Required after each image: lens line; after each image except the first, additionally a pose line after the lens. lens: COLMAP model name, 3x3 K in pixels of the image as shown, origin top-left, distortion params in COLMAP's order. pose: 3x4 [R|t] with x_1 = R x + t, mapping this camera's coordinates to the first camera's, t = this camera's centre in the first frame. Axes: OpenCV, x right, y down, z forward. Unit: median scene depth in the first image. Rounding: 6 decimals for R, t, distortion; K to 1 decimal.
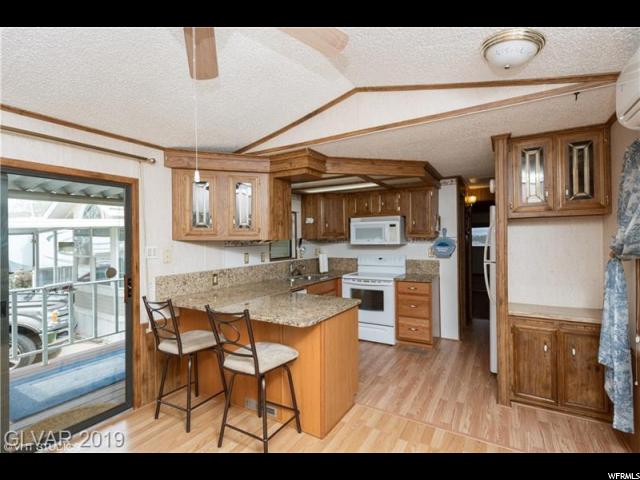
lens RADIAL K [[315.4, 0, 320.0], [0, 315.4, 240.0], [0, 0, 1]] dist [0.003063, 0.000281]
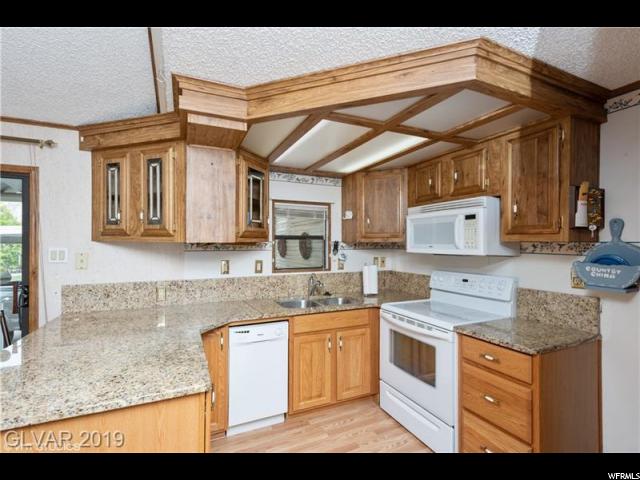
lens RADIAL K [[302.4, 0, 317.4], [0, 302.4, 243.1], [0, 0, 1]] dist [0.001464, -0.000419]
pose [[0.820979, 0.013486, -0.570800, 0.403380], [-0.013831, 0.999897, 0.003731, -0.004723], [0.570791, 0.004832, 0.821081, 0.629617]]
